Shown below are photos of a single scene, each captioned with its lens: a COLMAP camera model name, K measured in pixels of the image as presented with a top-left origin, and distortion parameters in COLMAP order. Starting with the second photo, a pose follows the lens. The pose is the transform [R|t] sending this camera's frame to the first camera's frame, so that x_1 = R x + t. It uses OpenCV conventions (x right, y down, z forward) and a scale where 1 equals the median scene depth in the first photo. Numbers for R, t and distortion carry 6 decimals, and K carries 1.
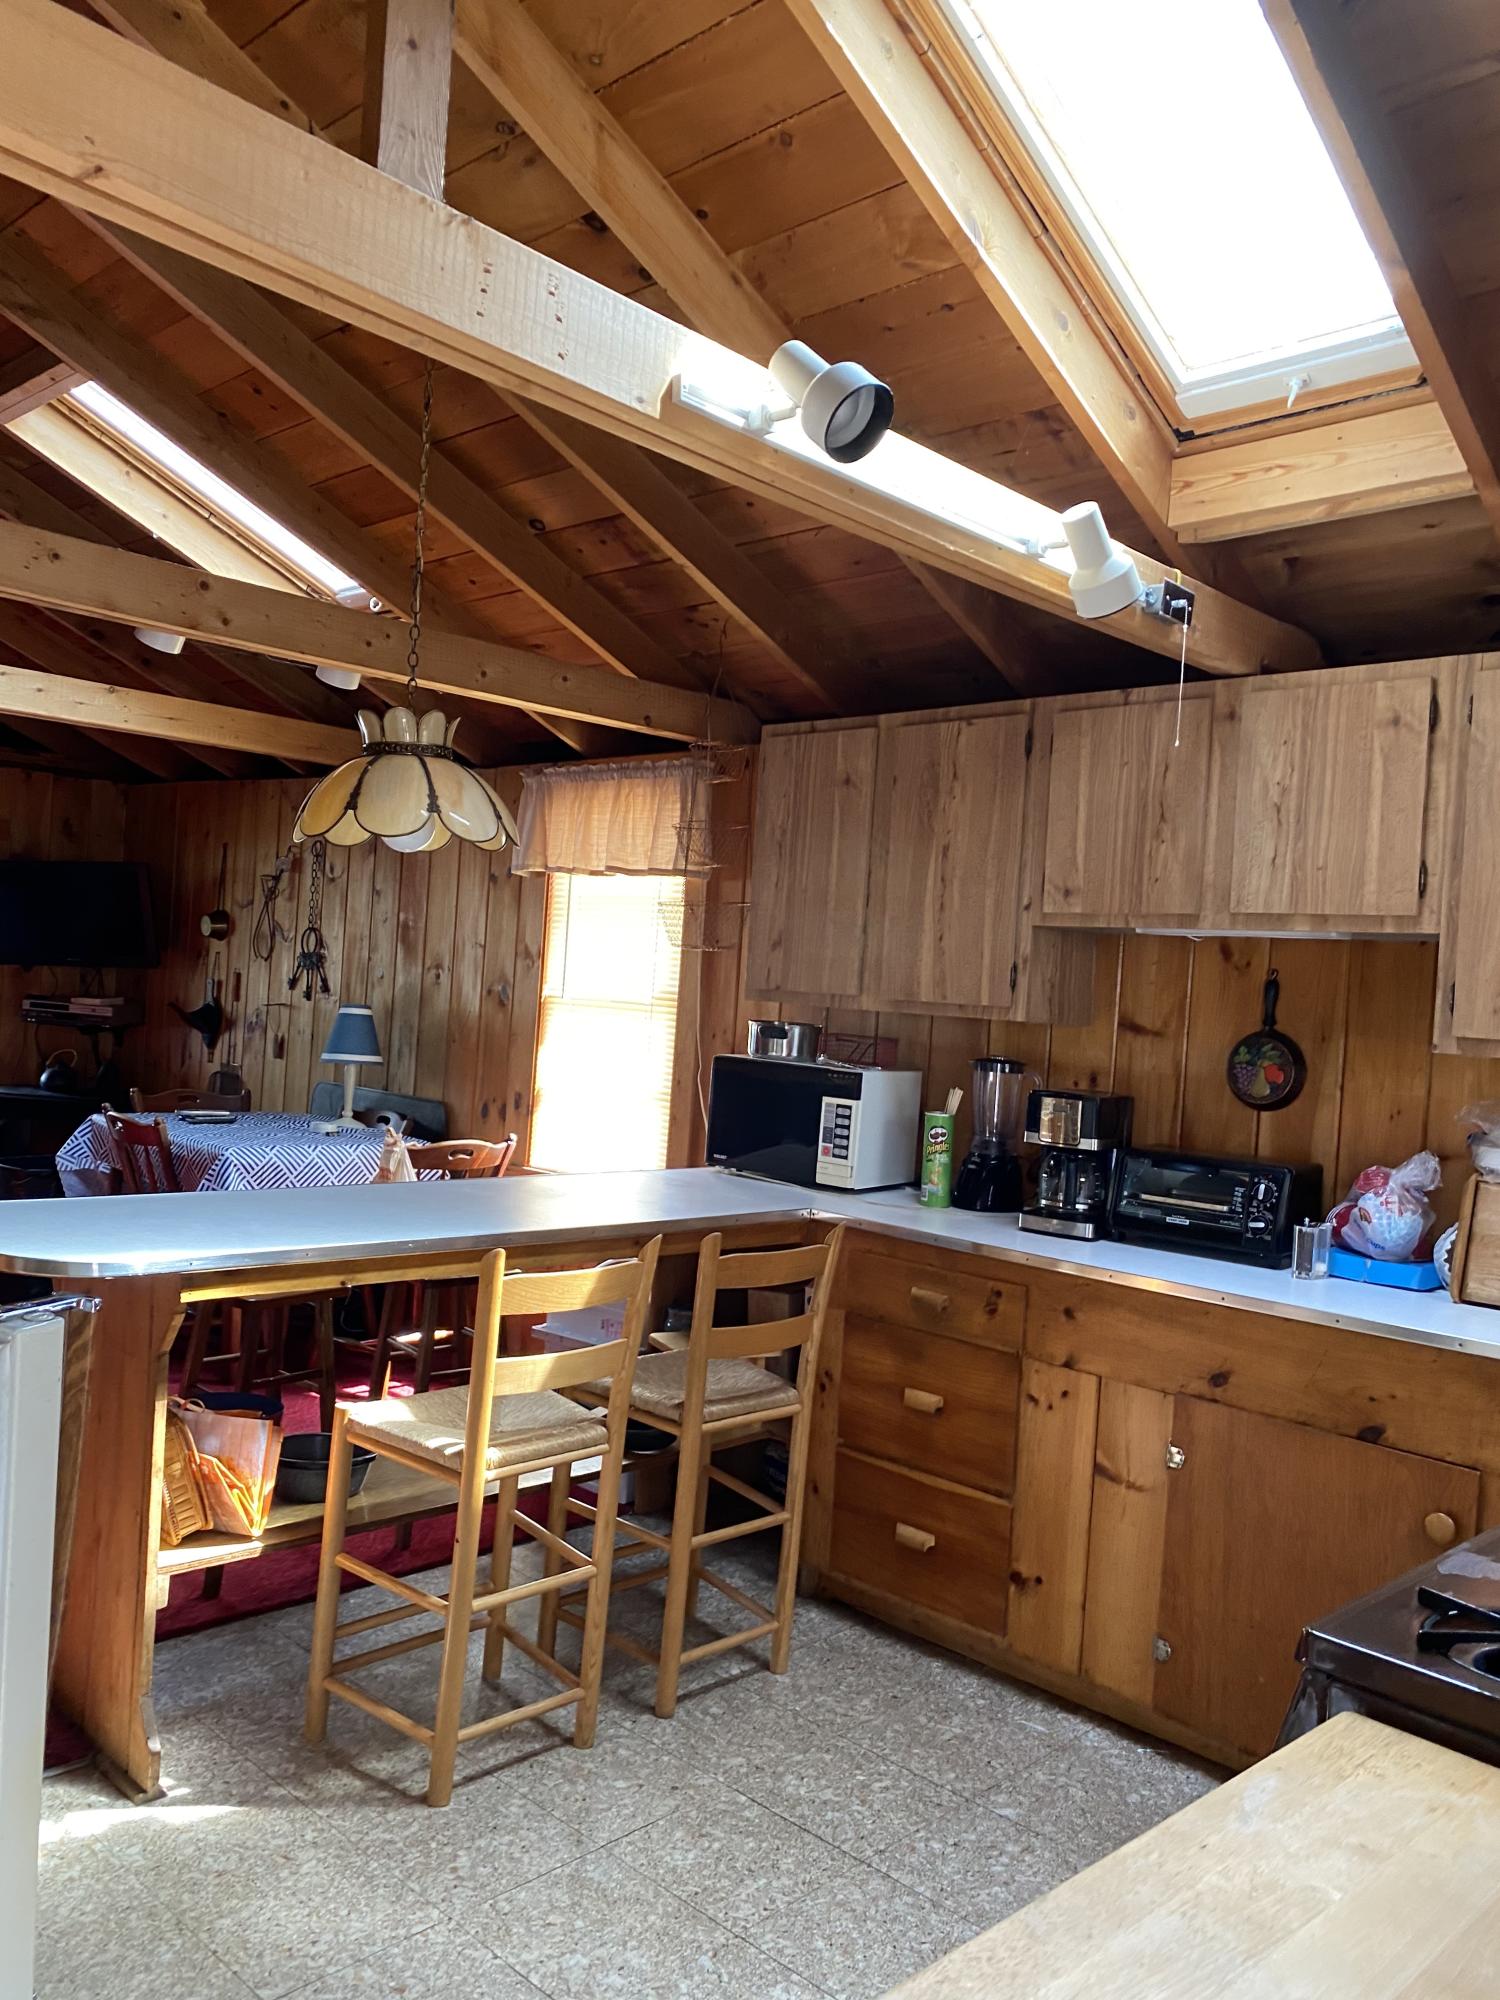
lens RADIAL K [[1536.0, 0, 747.3], [0, 1536.0, 1000.7], [0, 0, 1]] dist [0.023775, -0.022898]
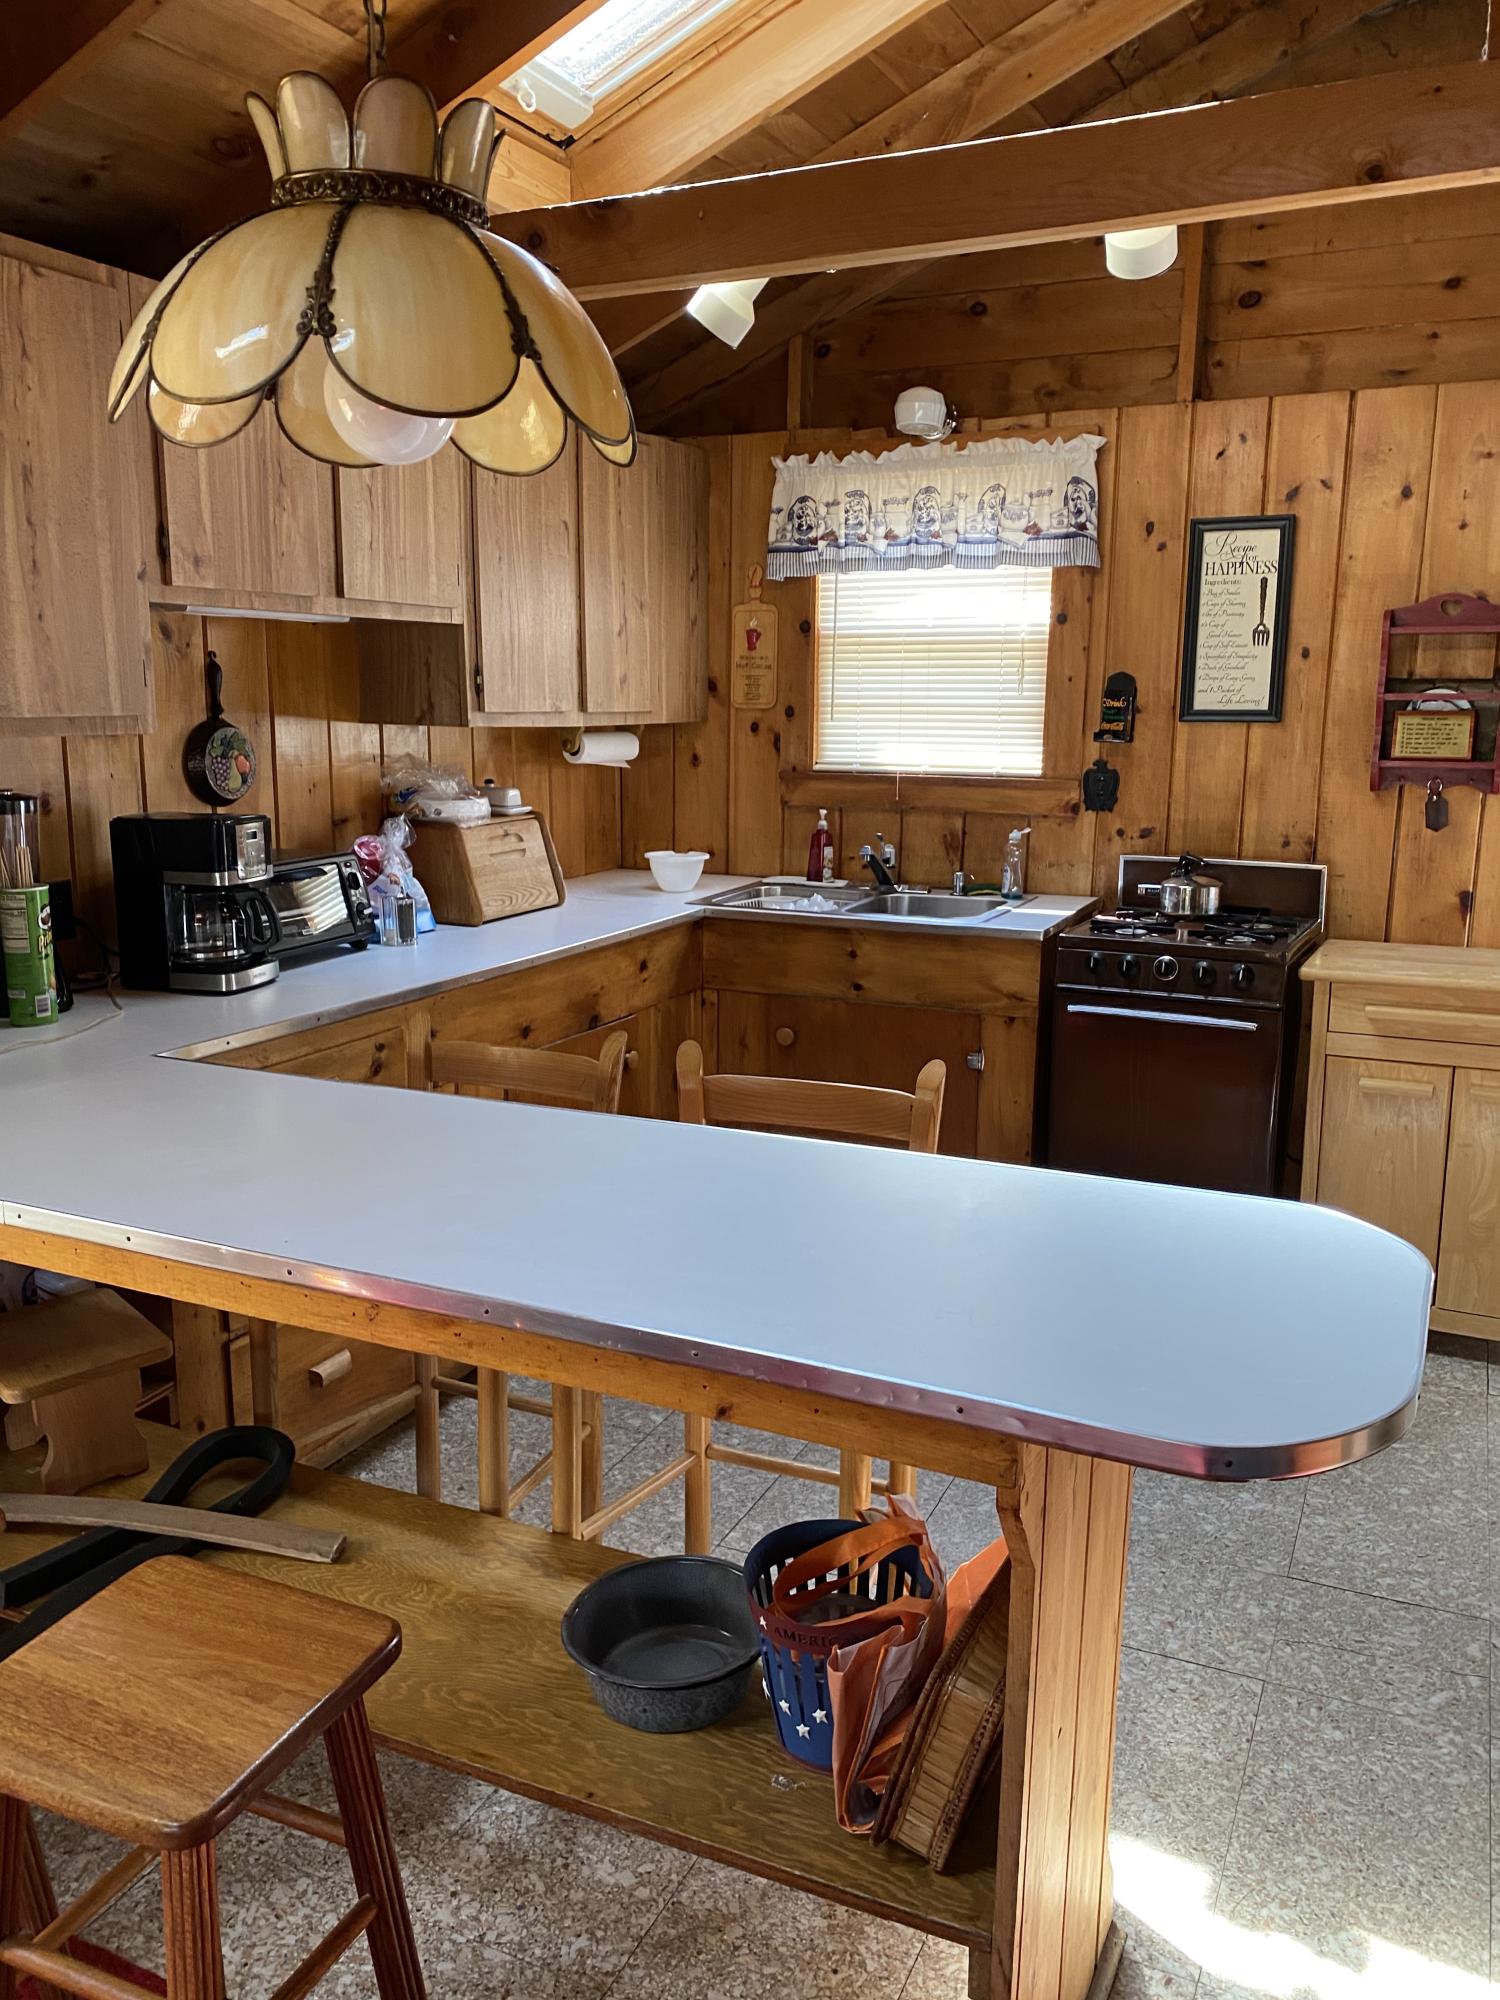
lens RADIAL K [[1536.0, 0, 748.1], [0, 1536.0, 997.3], [0, 0, 1]] dist [0.023775, -0.022898]
pose [[-0.315526, -0.245700, 0.916556, -0.646422], [-0.016640, 0.967181, 0.253542, -0.058744], [-0.948771, 0.064747, -0.309259, 0.987061]]
